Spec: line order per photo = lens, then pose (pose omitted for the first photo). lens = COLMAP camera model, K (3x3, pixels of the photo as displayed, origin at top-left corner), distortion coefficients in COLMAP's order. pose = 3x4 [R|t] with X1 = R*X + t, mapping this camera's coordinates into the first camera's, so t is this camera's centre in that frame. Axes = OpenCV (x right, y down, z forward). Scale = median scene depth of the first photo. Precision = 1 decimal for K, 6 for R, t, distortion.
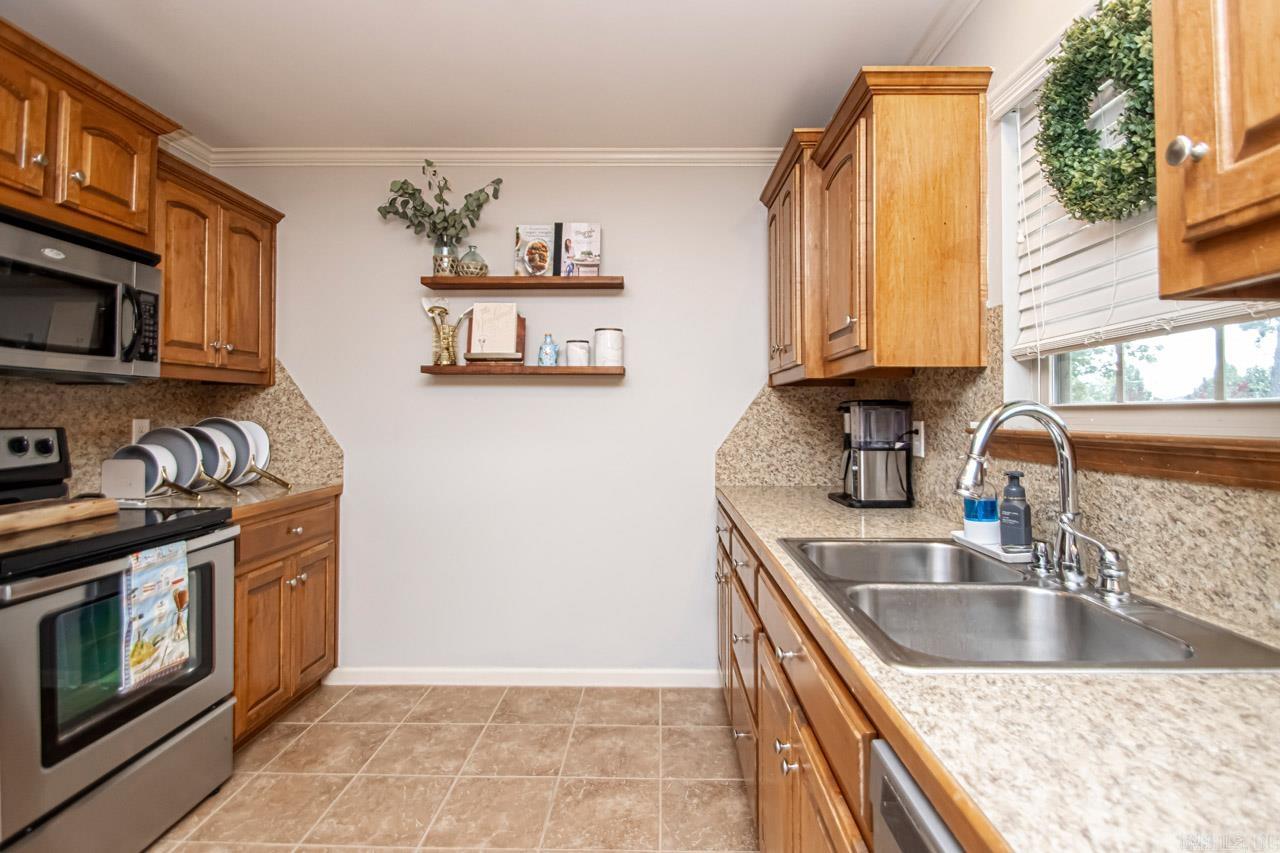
lens RADIAL K [[608.8, 0, 644.9], [0, 608.8, 411.6], [0, 0, 1]] dist [0.020541, -0.021570]
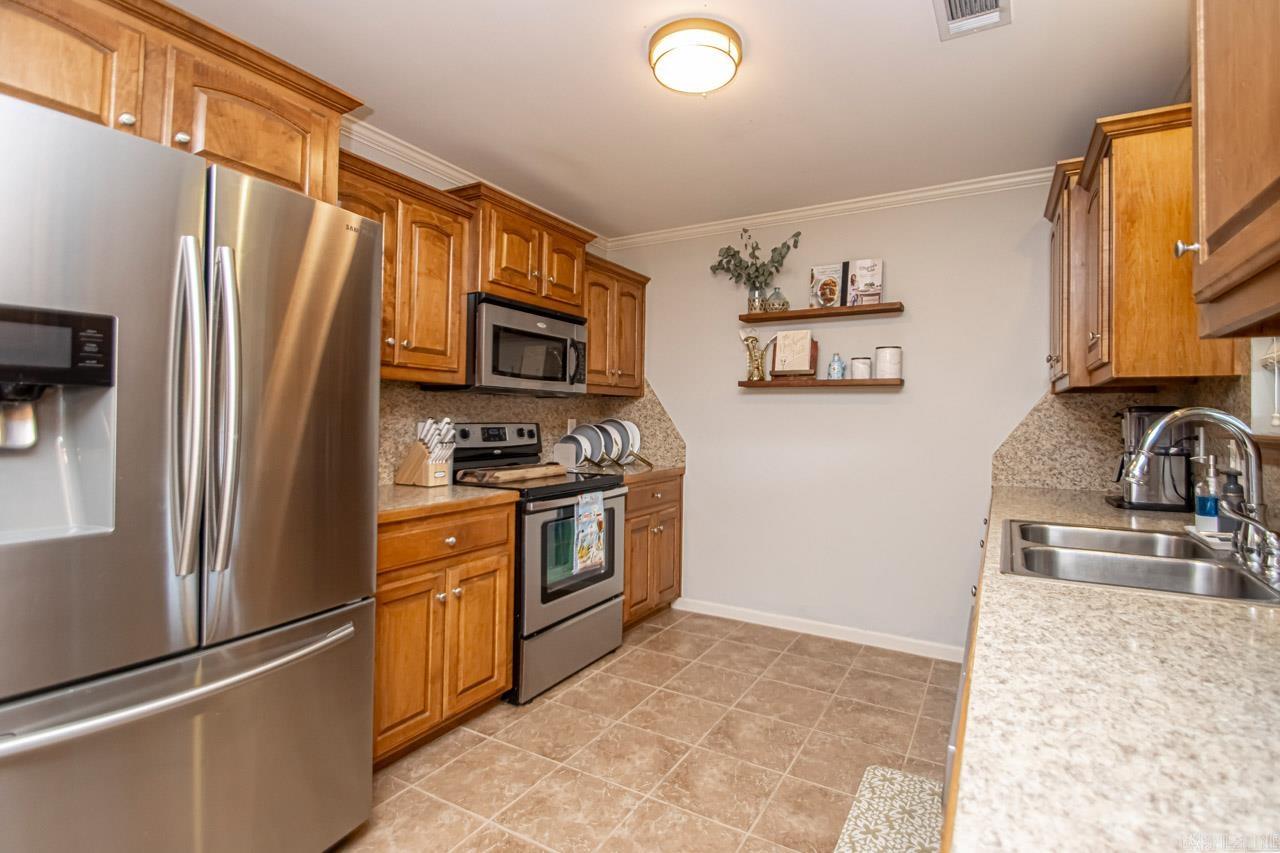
lens RADIAL K [[583.8, 0, 654.1], [0, 583.8, 415.4], [0, 0, 1]] dist [0.001049, 0.000162]
pose [[0.874974, 0.006451, -0.484127, 0.106809], [-0.008132, 0.999966, -0.001373, 0.003564], [0.484102, 0.005138, 0.874997, -0.245007]]
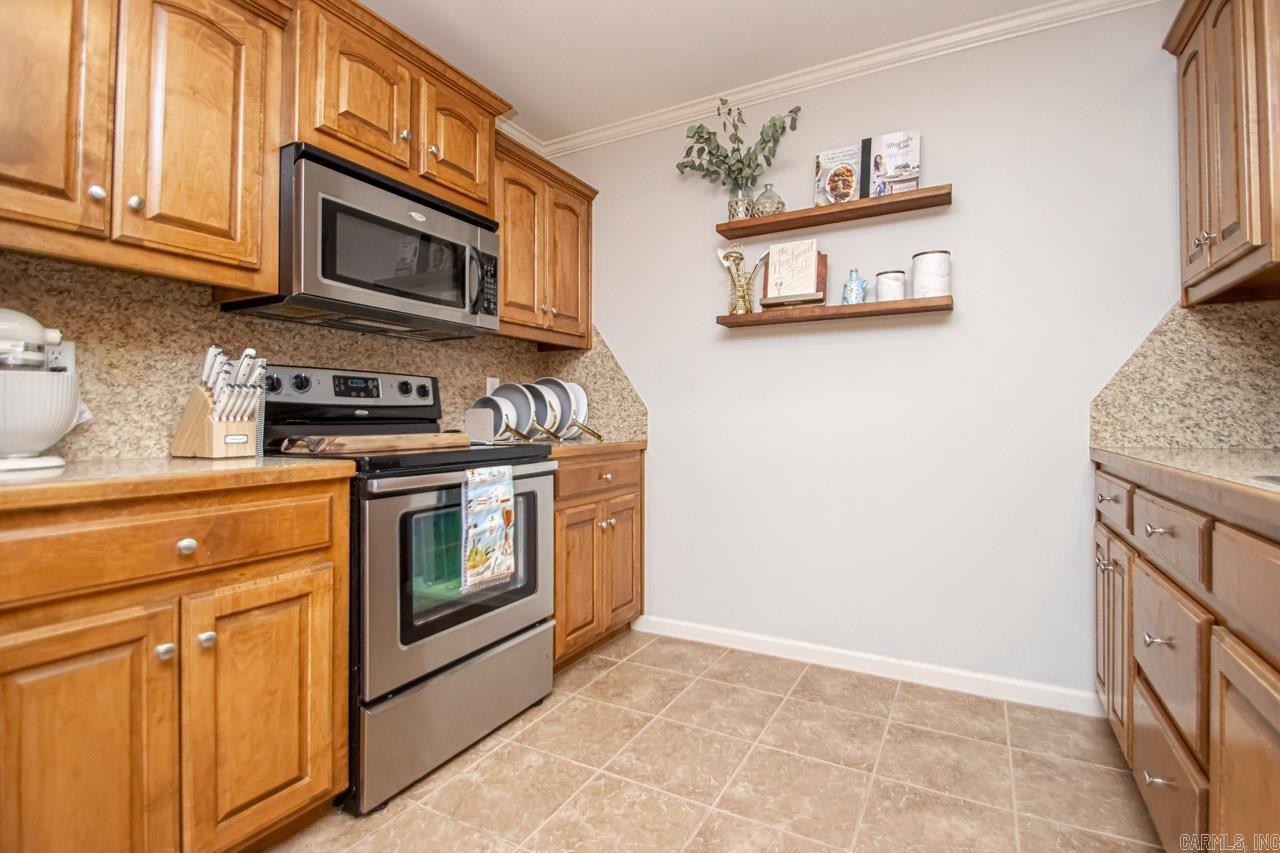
lens RADIAL K [[596.8, 0, 650.3], [0, 596.8, 419.8], [0, 0, 1]] dist [0.021436, -0.020396]
pose [[0.889198, -0.002071, -0.457518, -0.030597], [0.007075, 0.999932, 0.009224, 0.091017], [0.457468, -0.011439, 0.889153, 0.121463]]
